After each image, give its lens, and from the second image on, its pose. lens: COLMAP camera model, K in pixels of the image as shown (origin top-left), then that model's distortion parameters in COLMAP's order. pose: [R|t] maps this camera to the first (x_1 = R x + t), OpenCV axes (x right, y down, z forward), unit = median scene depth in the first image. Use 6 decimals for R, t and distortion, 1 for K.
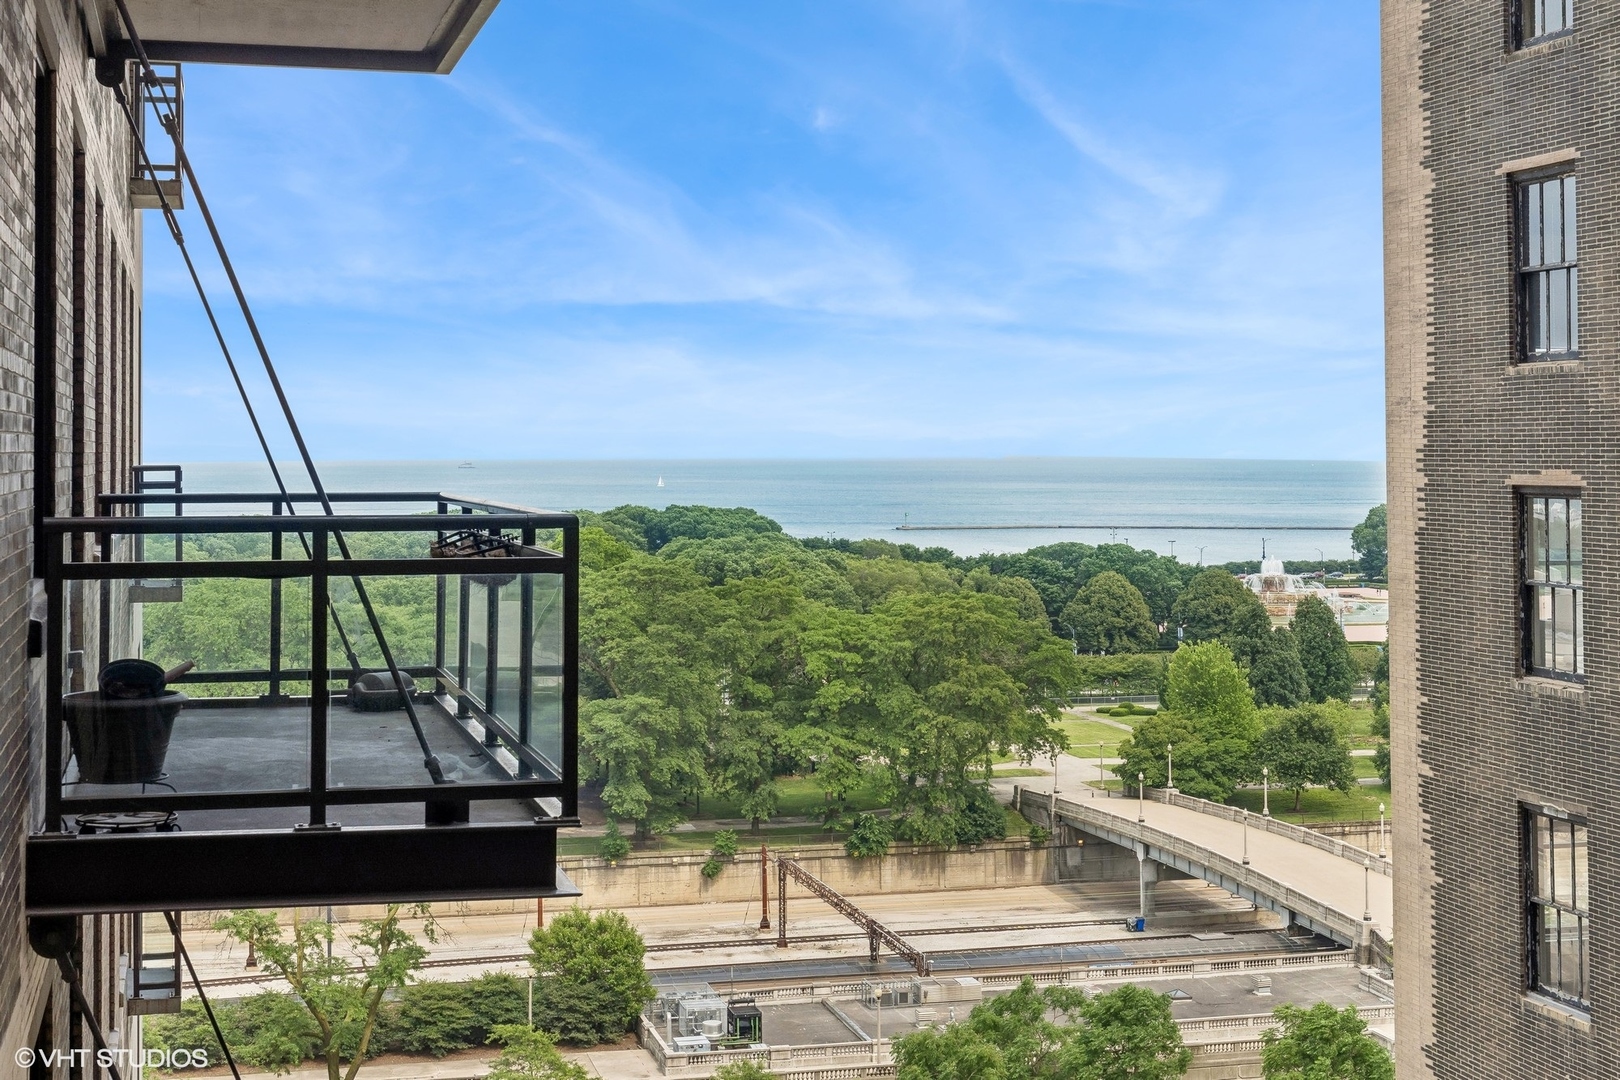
lens RADIAL K [[2331.6, 0, 810.4], [0, 2331.6, 437.8], [0, 0, 1]] dist [0.007121, -0.017256]
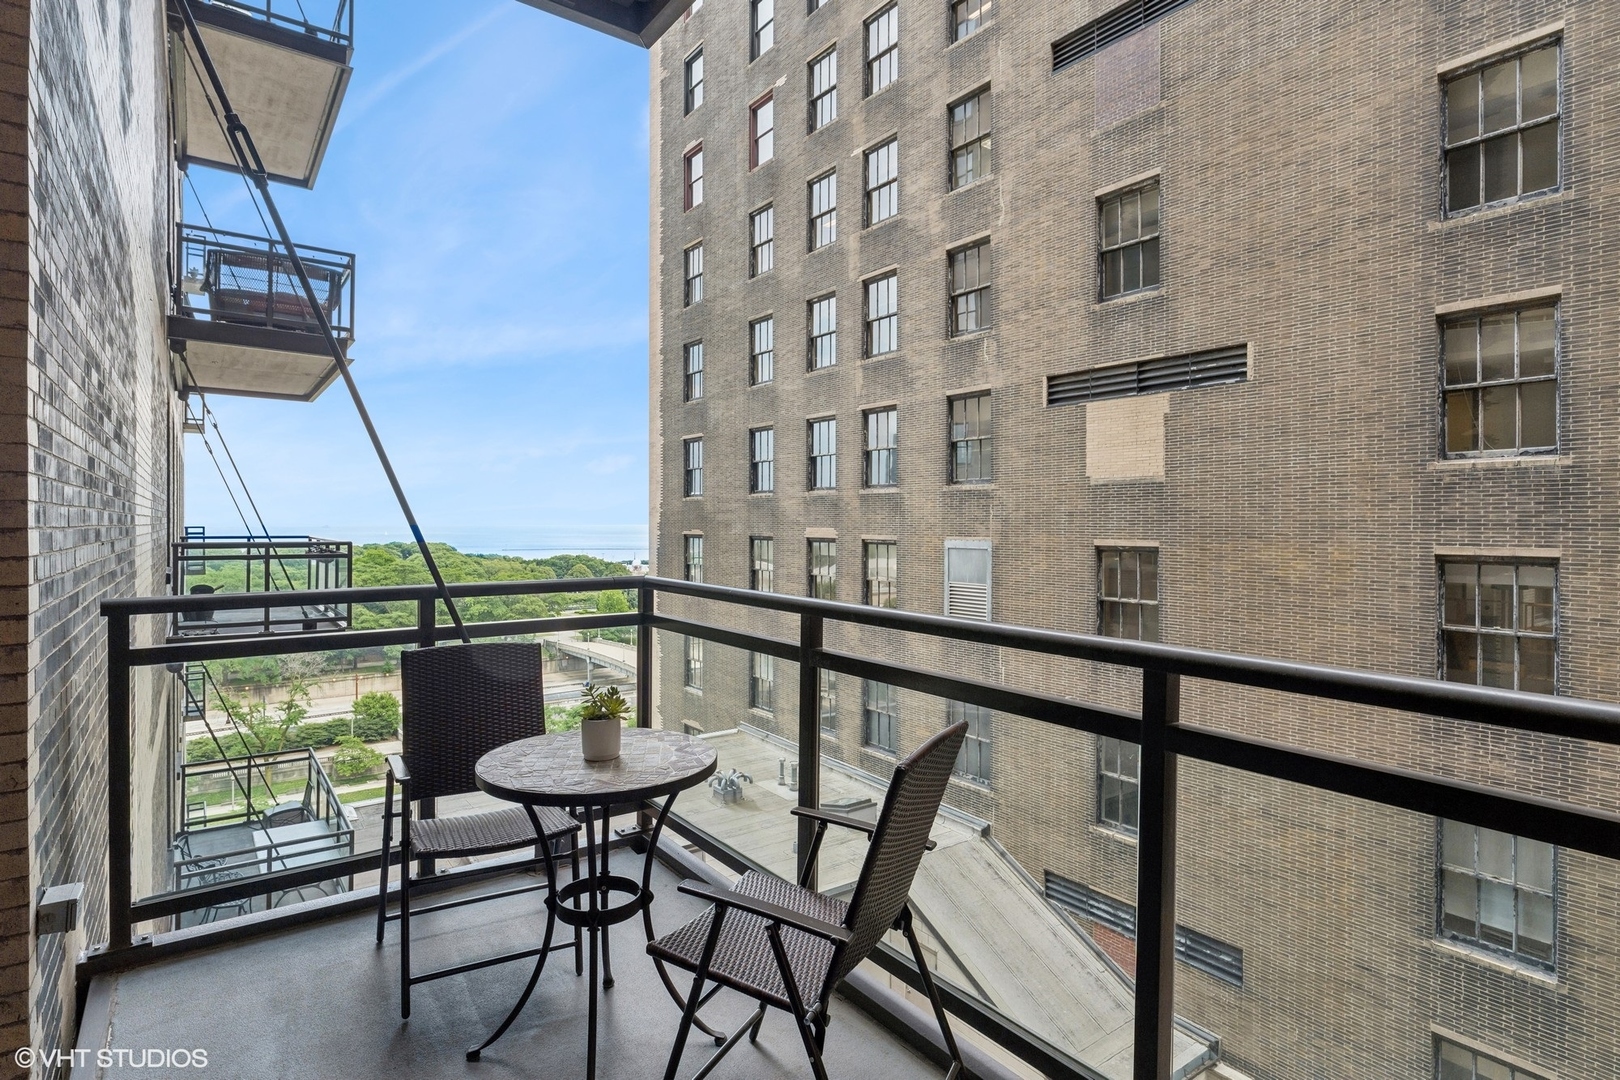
lens RADIAL K [[835.1, 0, 806.1], [0, 835.1, 529.6], [0, 0, 1]] dist [-0.001310, 0.000249]
pose [[0.930906, 0.003739, 0.365240, 0.028382], [-0.008925, 0.999882, 0.012511, -0.002416], [-0.365151, -0.014906, 0.930829, -0.154877]]
